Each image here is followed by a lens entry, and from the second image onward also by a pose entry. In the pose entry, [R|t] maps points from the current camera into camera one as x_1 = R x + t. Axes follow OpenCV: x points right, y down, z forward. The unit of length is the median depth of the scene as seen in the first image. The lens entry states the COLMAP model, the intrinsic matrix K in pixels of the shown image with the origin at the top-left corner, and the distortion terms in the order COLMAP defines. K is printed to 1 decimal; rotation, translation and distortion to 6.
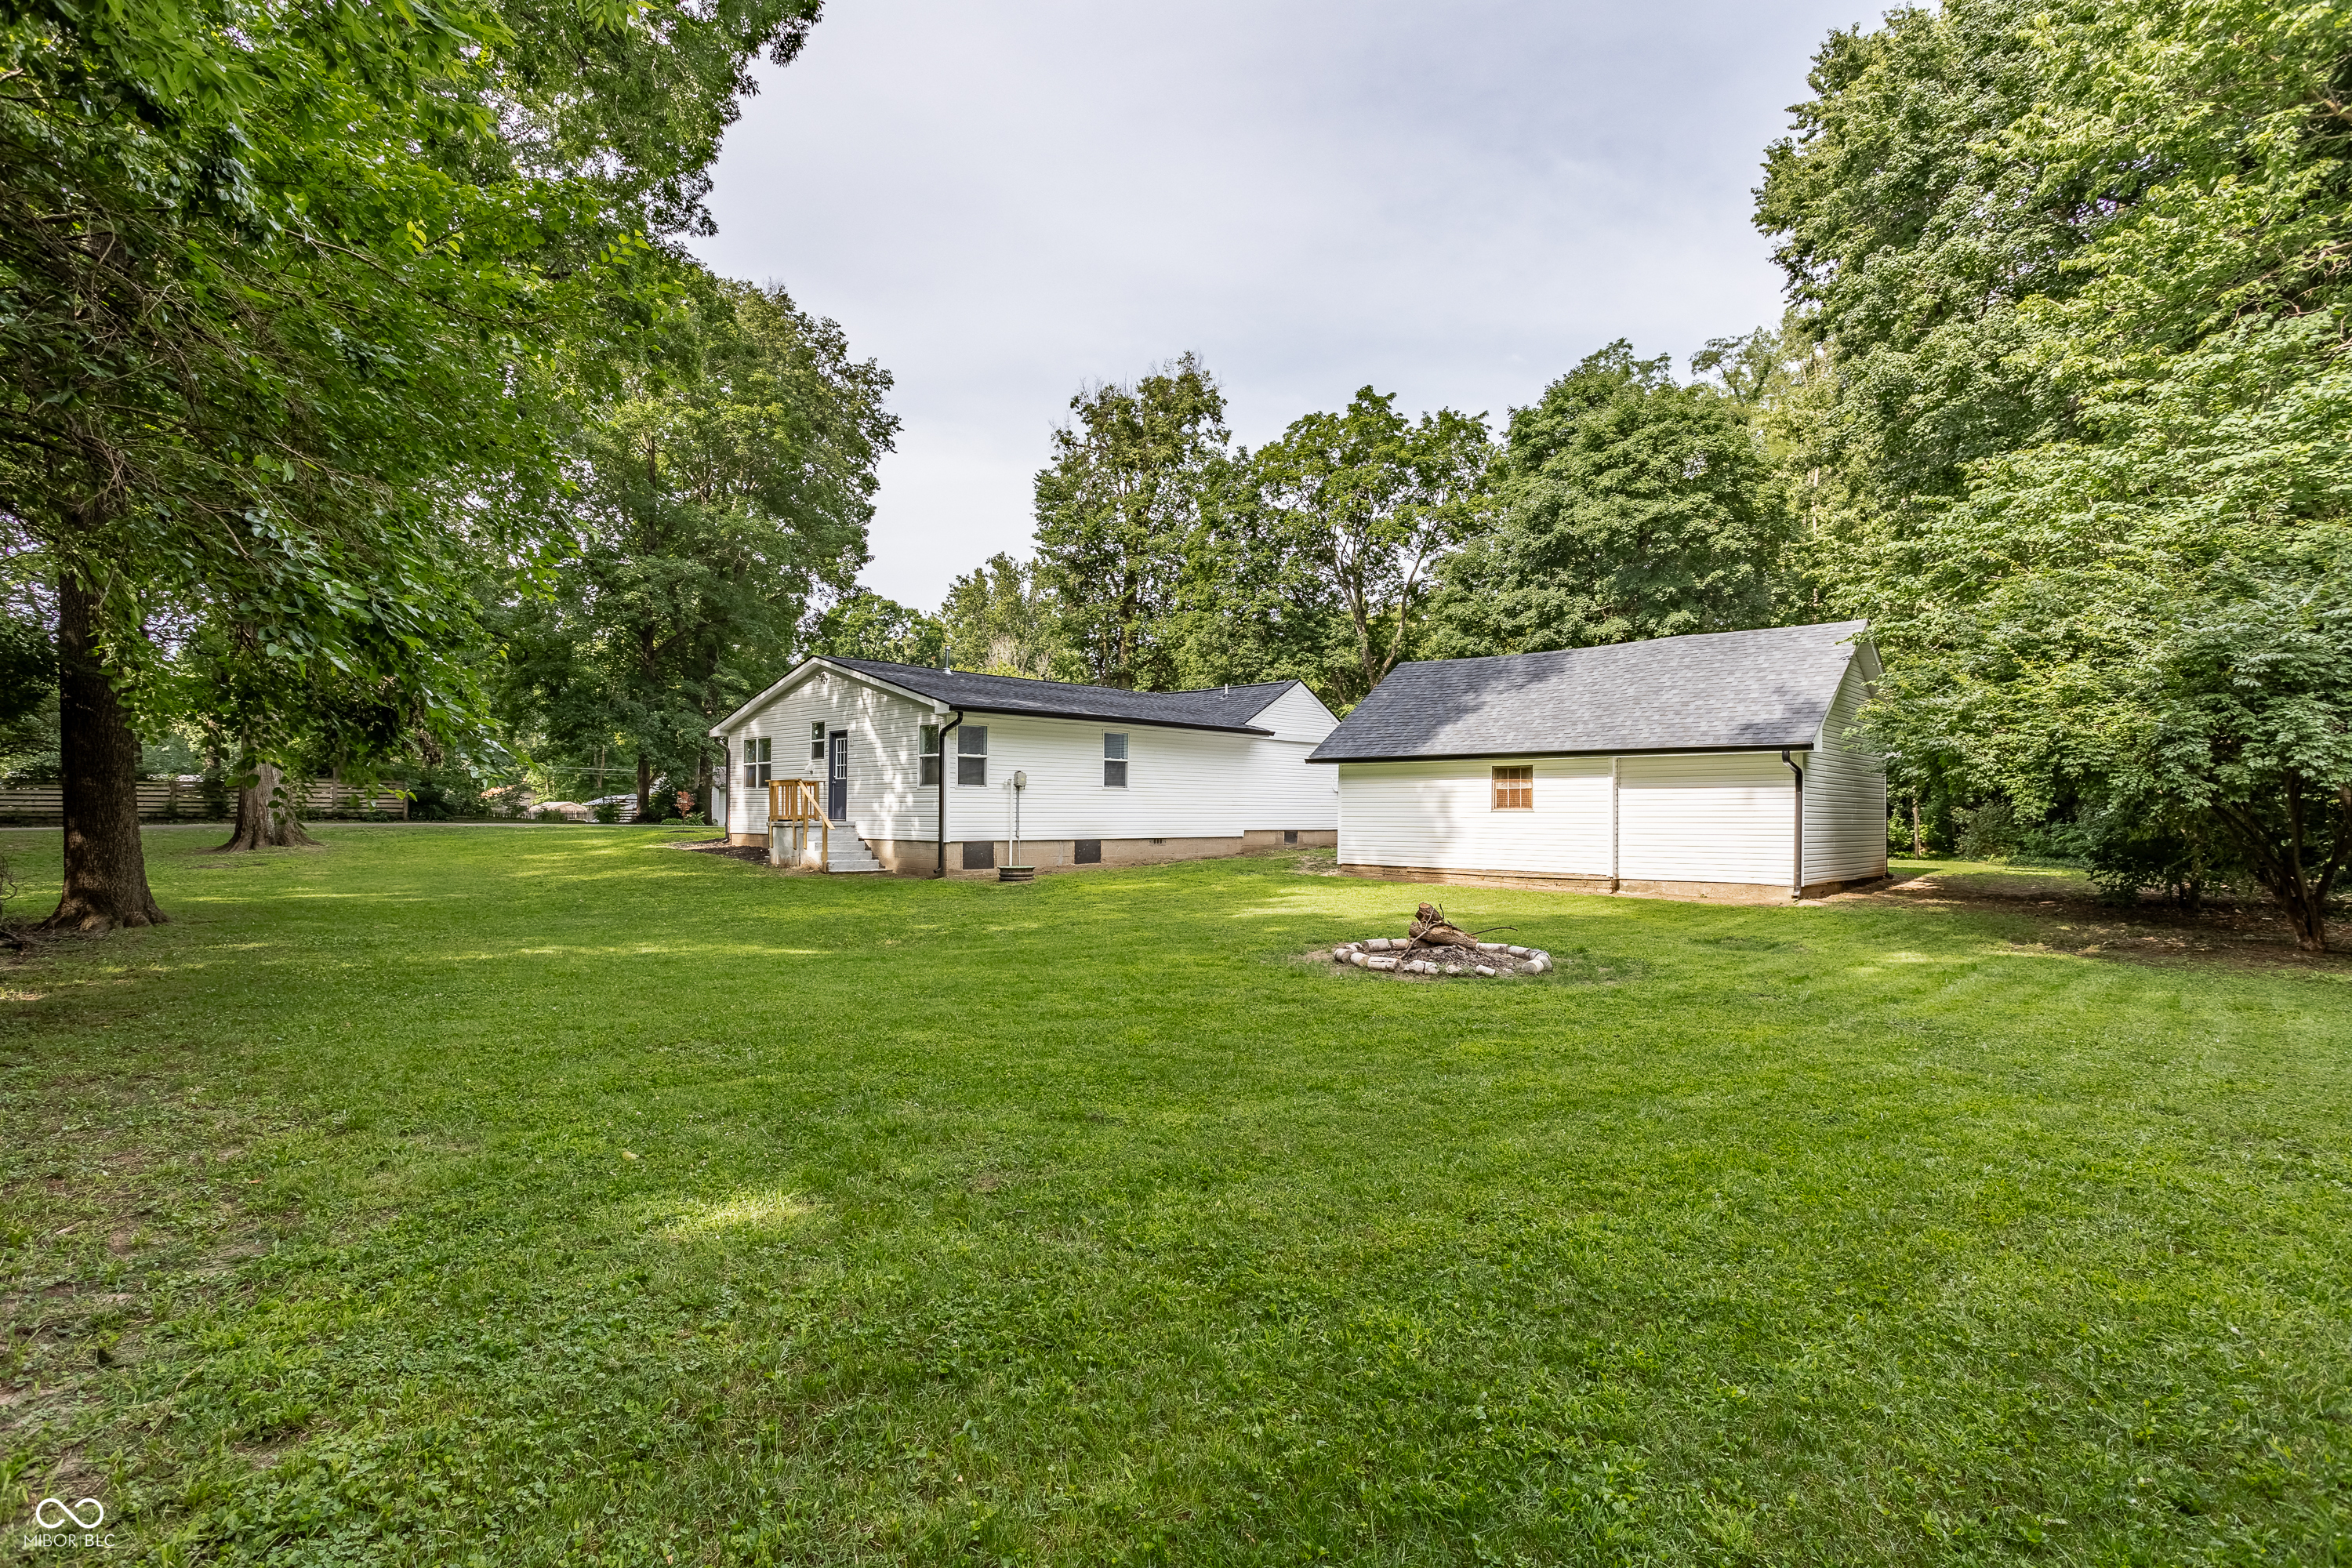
lens RADIAL K [[1139.0, 0, 1169.4], [0, 1139.0, 799.9], [0, 0, 1]] dist [-0.003311, 0.000829]
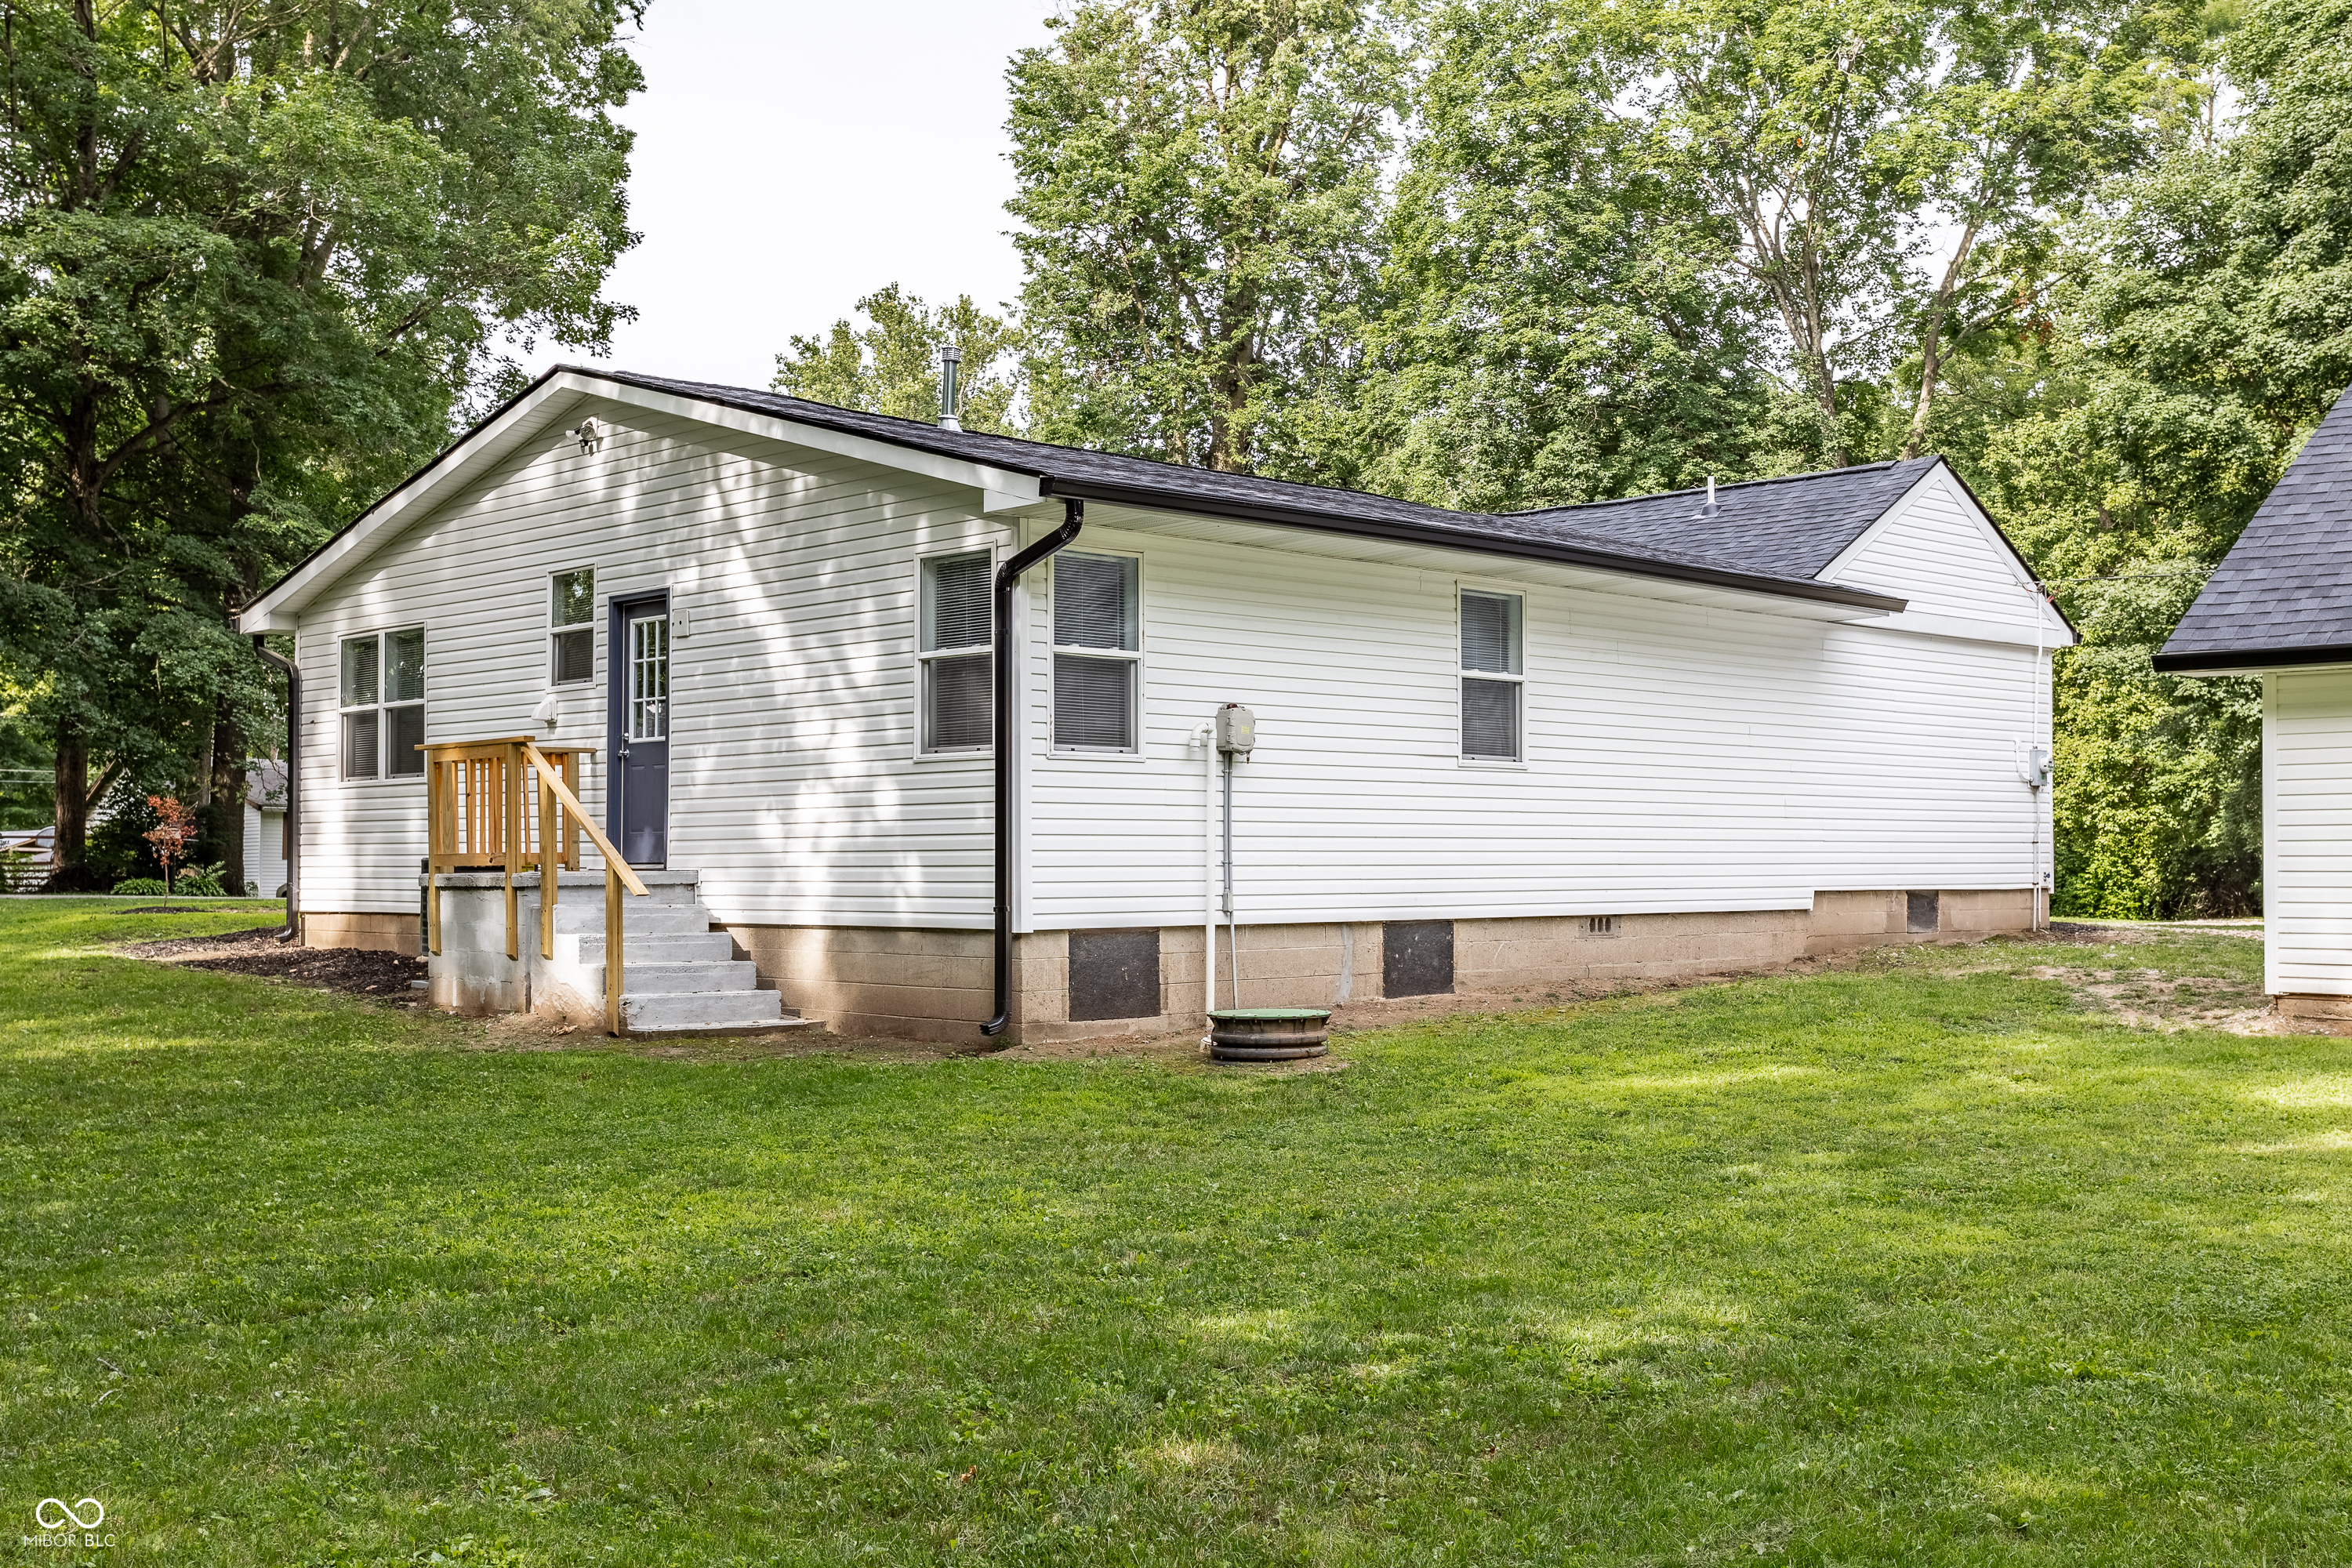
lens RADIAL K [[2454.9, 0, 1181.9], [0, 2454.9, 774.0], [0, 0, 1]] dist [0.075778, 0.000000]
pose [[0.999776, -0.008365, -0.019451, -0.091757], [0.007845, 0.999614, -0.026645, 0.008224], [0.019666, 0.026486, 0.999456, 0.224260]]
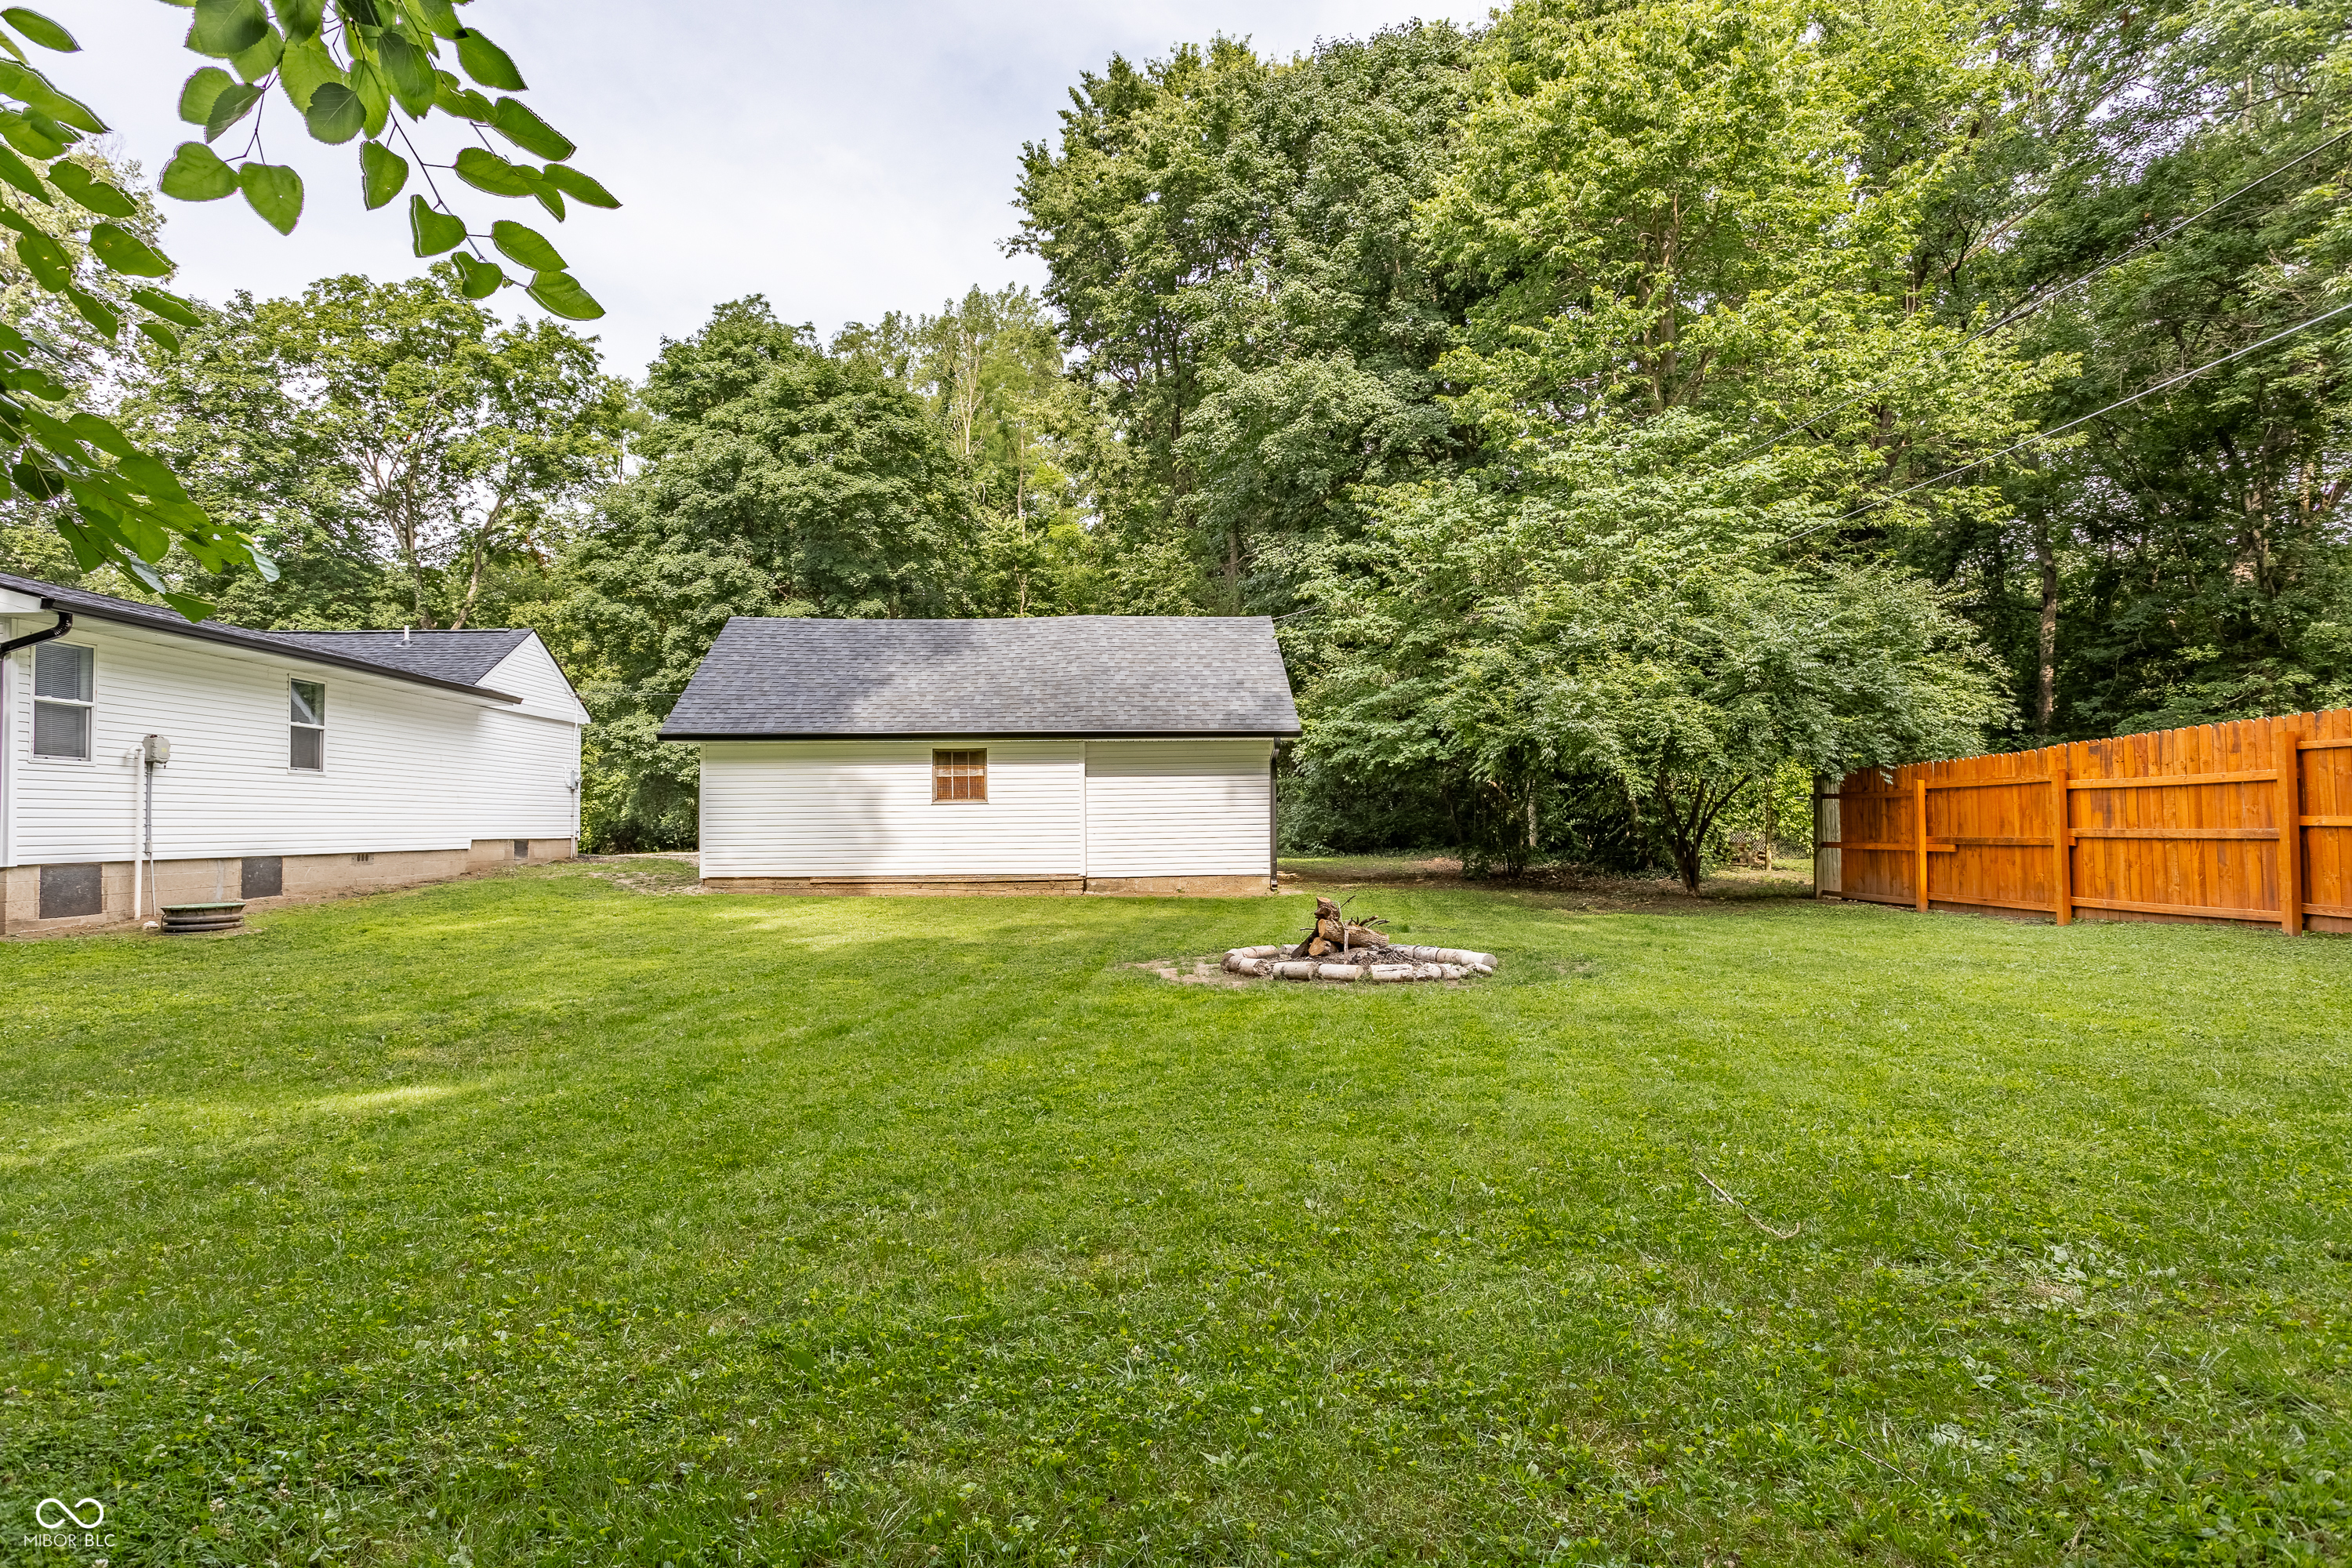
lens RADIAL K [[1252.8, 0, 1192.5], [0, 1252.8, 794.7], [0, 0, 1]] dist [-0.037444, 0.007777]
pose [[0.680236, 0.004841, 0.732978, -0.155312], [0.007351, 0.999883, -0.013426, 0.010640], [-0.732957, 0.014521, 0.680120, 0.156443]]
